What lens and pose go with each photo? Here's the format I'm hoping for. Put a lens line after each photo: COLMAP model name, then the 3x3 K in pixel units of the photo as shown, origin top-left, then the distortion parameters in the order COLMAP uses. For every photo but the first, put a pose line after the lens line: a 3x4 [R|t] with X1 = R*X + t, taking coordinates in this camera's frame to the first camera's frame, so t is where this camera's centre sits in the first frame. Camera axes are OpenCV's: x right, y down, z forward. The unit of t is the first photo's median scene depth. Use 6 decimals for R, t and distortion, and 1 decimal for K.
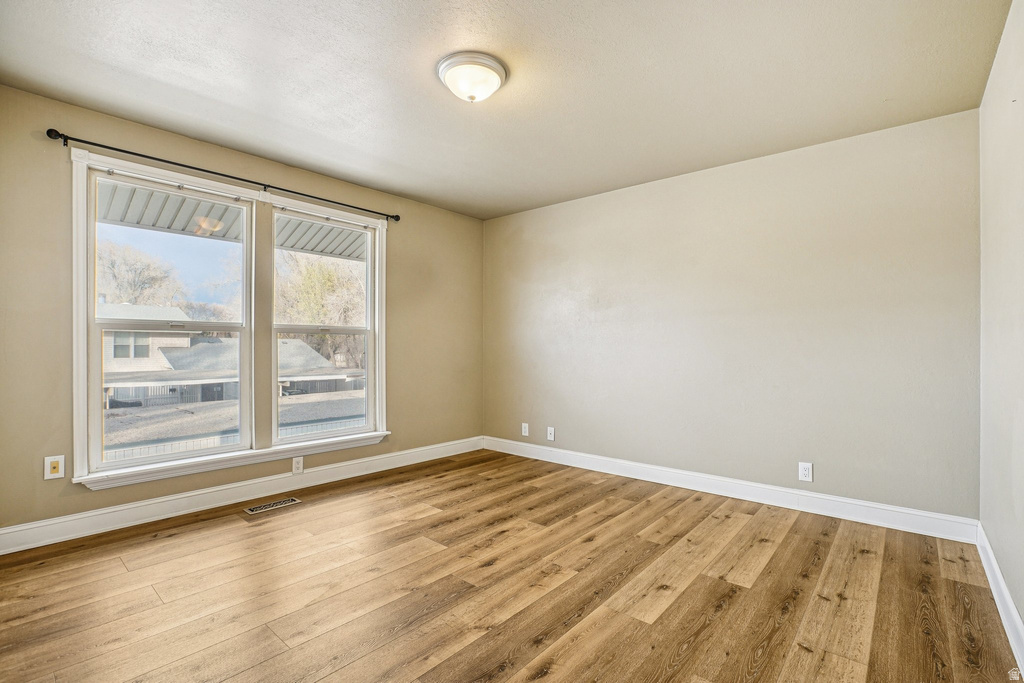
lens RADIAL K [[456.4, 0, 542.6], [0, 456.4, 343.5], [0, 0, 1]] dist [-0.084568, 0.024564]
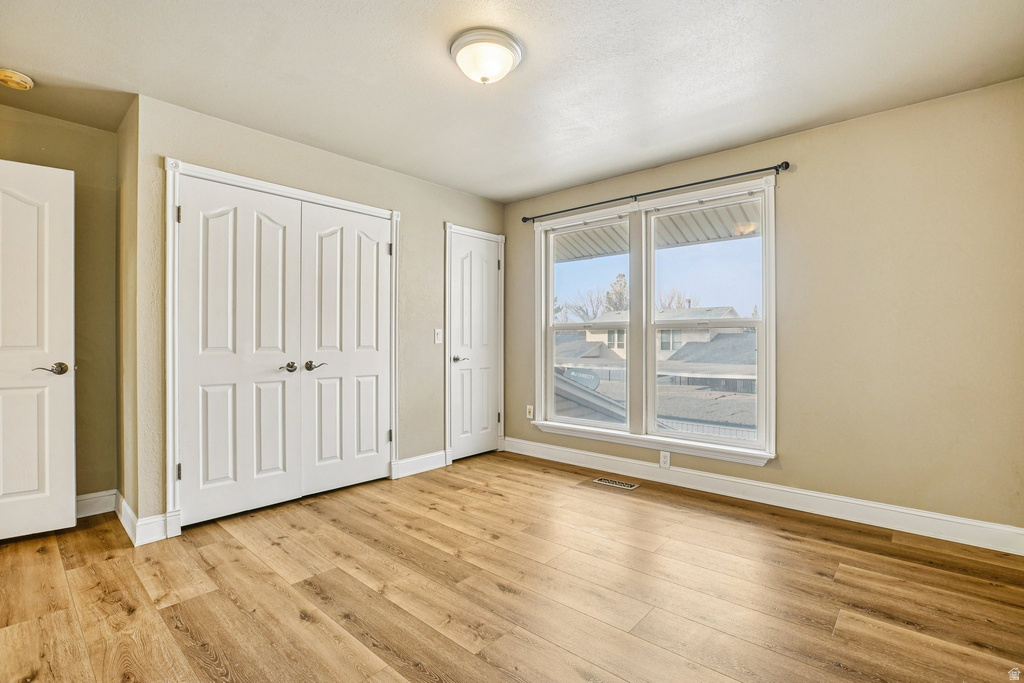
lens RADIAL K [[474.6, 0, 517.5], [0, 474.6, 346.3], [0, 0, 1]] dist [-0.054632, 0.018667]
pose [[-0.043333, 0.011384, -0.998996, 0.629934], [0.007469, 0.999911, 0.011070, 0.001747], [0.999033, -0.006982, -0.043415, 0.841218]]
